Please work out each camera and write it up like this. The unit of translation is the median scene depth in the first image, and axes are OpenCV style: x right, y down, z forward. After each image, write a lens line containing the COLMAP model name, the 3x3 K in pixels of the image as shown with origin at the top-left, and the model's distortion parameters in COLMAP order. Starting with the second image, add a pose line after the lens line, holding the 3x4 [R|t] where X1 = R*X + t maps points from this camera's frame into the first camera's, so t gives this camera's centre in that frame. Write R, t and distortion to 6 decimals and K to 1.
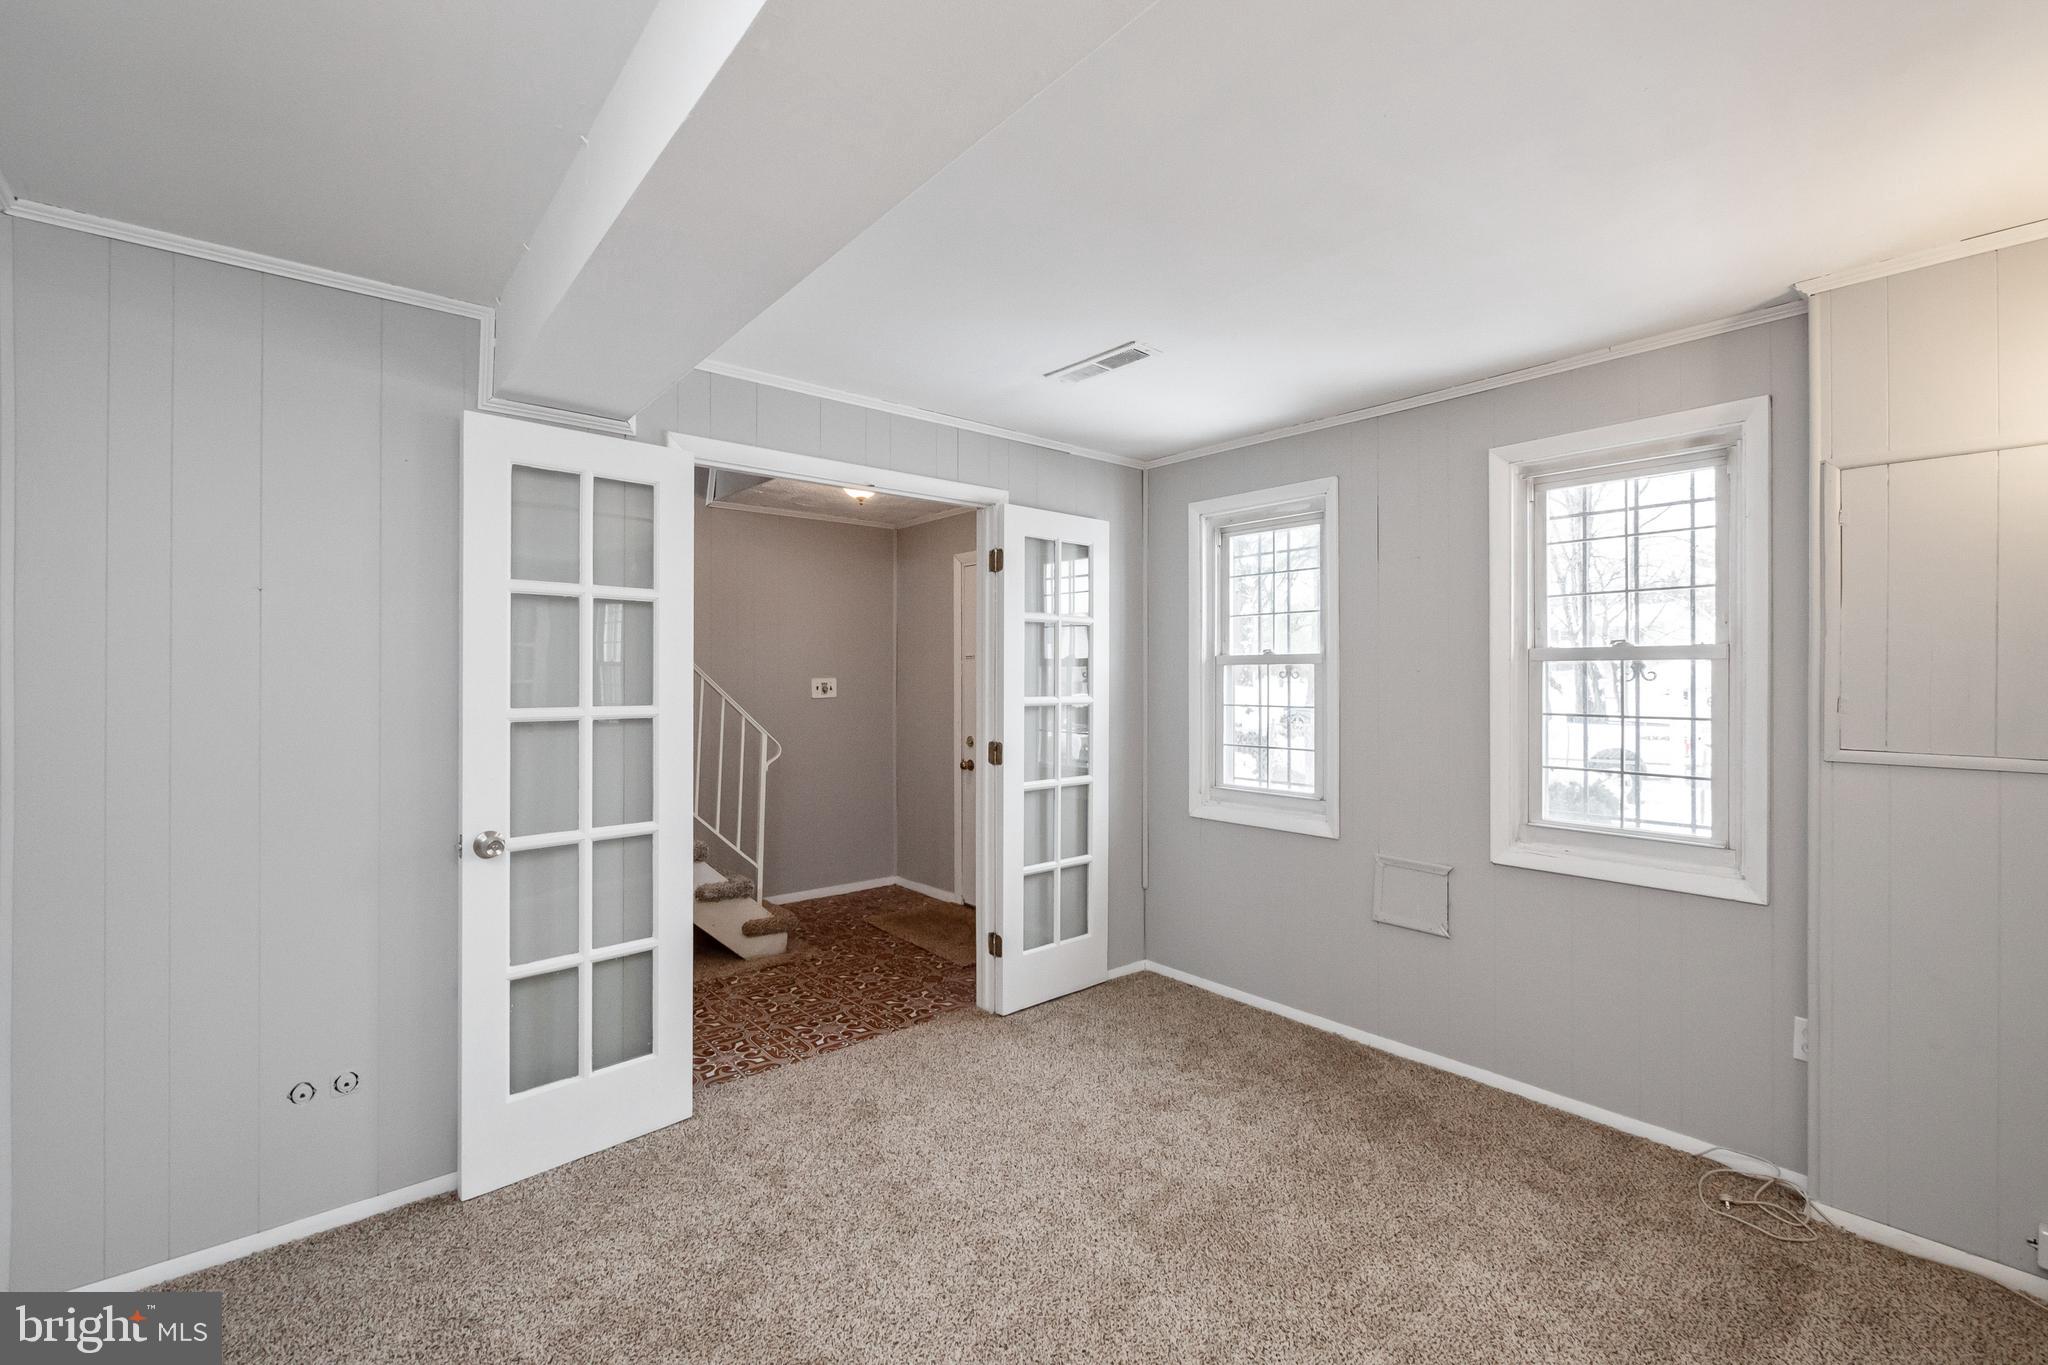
lens RADIAL K [[863.3, 0, 1034.9], [0, 863.3, 671.3], [0, 0, 1]] dist [-0.000851, -0.000240]
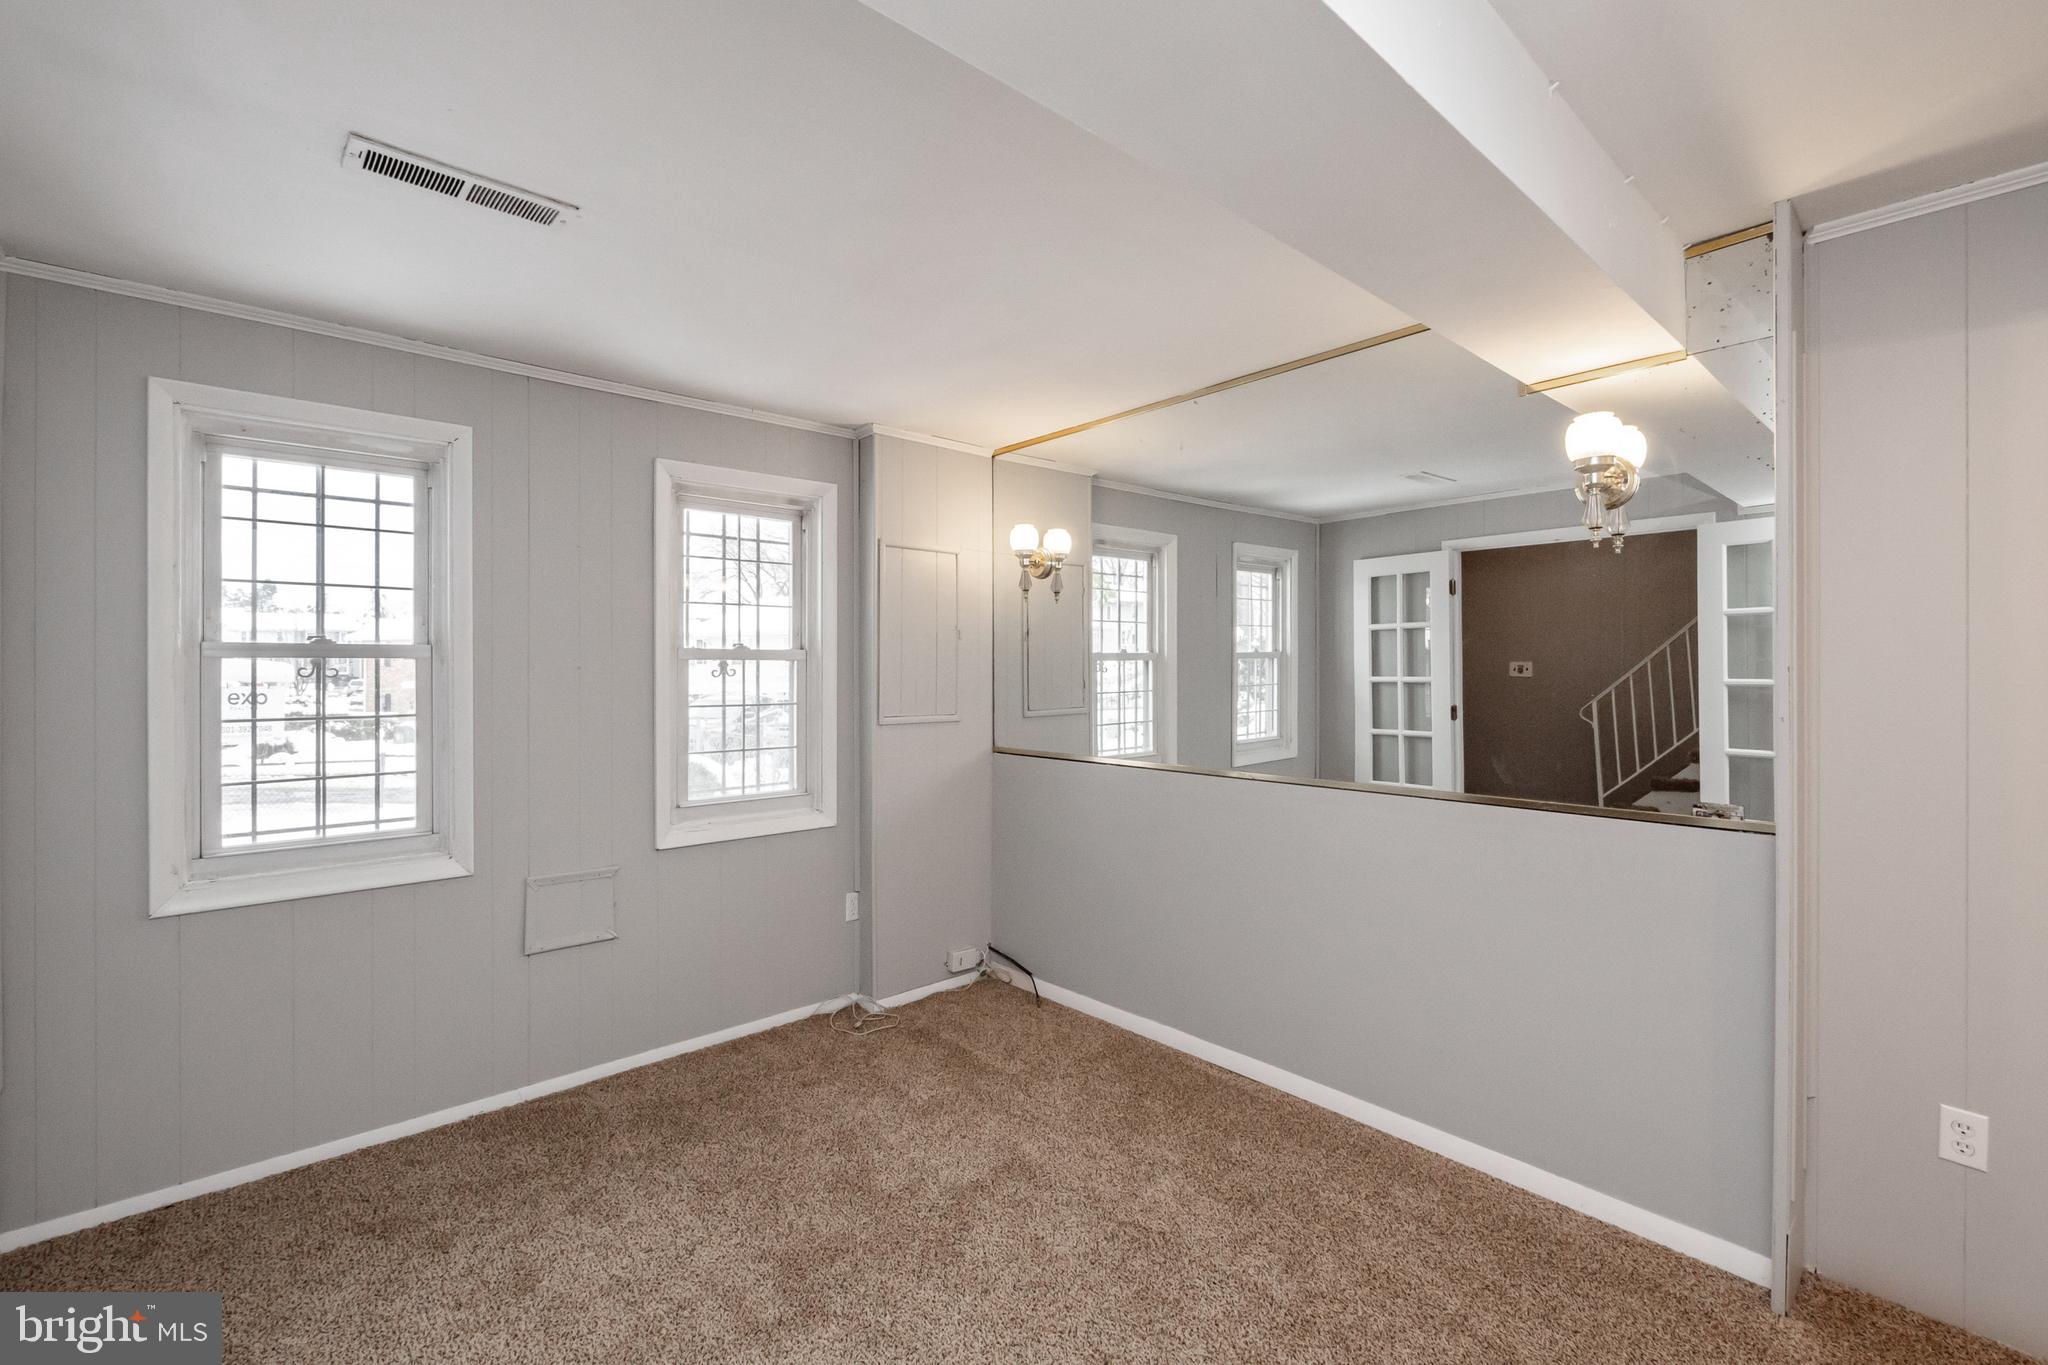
lens RADIAL K [[863.3, 0, 1002.1], [0, 863.3, 668.4], [0, 0, 1]] dist [-0.000851, -0.000240]
pose [[0.007067, 0.005846, 0.999958, -0.538836], [0.001774, 0.999981, -0.005858, 0.007364], [-0.999973, 0.001815, 0.007057, 0.586508]]
